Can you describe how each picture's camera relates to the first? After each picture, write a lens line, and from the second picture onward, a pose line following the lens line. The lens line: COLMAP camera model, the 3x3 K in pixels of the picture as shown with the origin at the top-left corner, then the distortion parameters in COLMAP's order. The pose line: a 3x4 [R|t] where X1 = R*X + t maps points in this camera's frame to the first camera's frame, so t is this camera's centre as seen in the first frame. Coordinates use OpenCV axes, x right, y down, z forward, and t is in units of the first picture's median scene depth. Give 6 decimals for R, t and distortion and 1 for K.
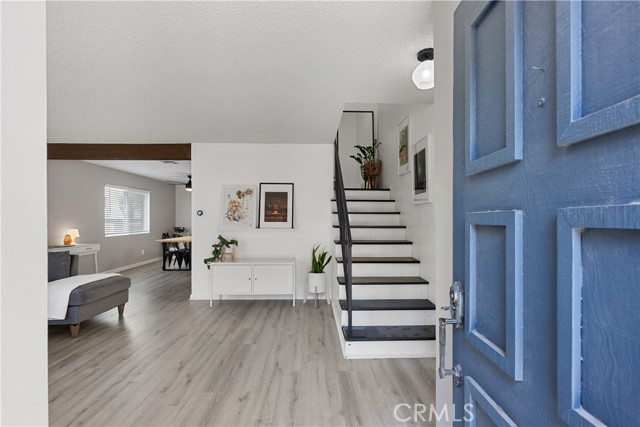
lens RADIAL K [[293.3, 0, 319.4], [0, 293.3, 215.4], [0, 0, 1]] dist [-0.000585, 0.000664]
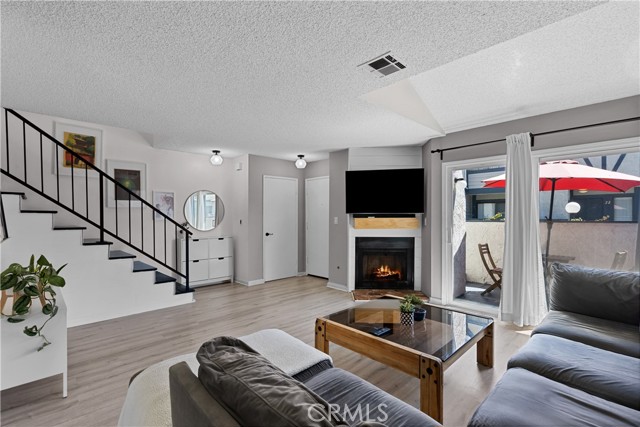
lens RADIAL K [[293.3, 0, 321.2], [0, 293.3, 216.7], [0, 0, 1]] dist [-0.000585, 0.000664]
pose [[-0.674147, 0.002609, 0.738592, -1.730308], [-0.001498, 0.999987, -0.004900, 0.008764], [-0.738595, -0.004409, -0.674134, 1.689886]]
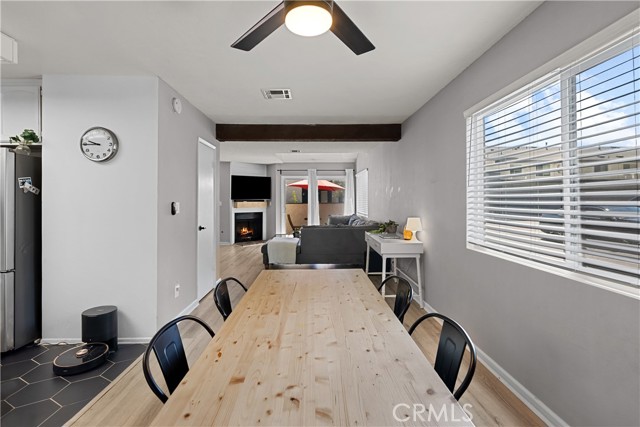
lens RADIAL K [[293.3, 0, 311.4], [0, 293.3, 200.4], [0, 0, 1]] dist [-0.000585, 0.000664]
pose [[-0.999752, 0.009029, 0.020363, -1.392560], [0.008863, 0.999927, -0.008207, 0.024124], [-0.020435, -0.008024, -0.999759, 3.602568]]
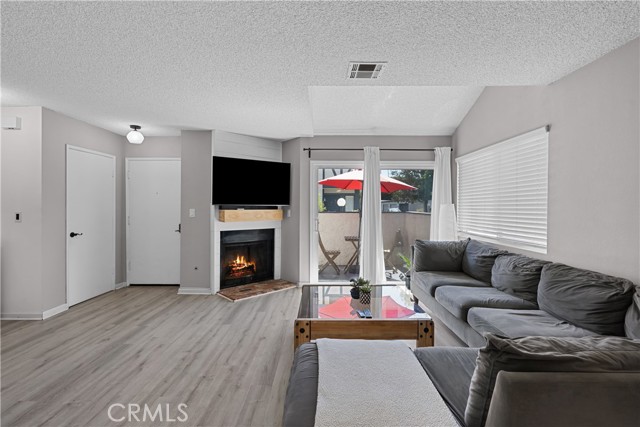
lens RADIAL K [[293.3, 0, 320.2], [0, 293.3, 211.3], [0, 0, 1]] dist [-0.000585, 0.000664]
pose [[-0.999504, 0.000309, 0.031486, -1.080585], [0.000455, 0.999989, 0.004644, 0.008054], [-0.031484, 0.004656, -0.999493, 1.927688]]
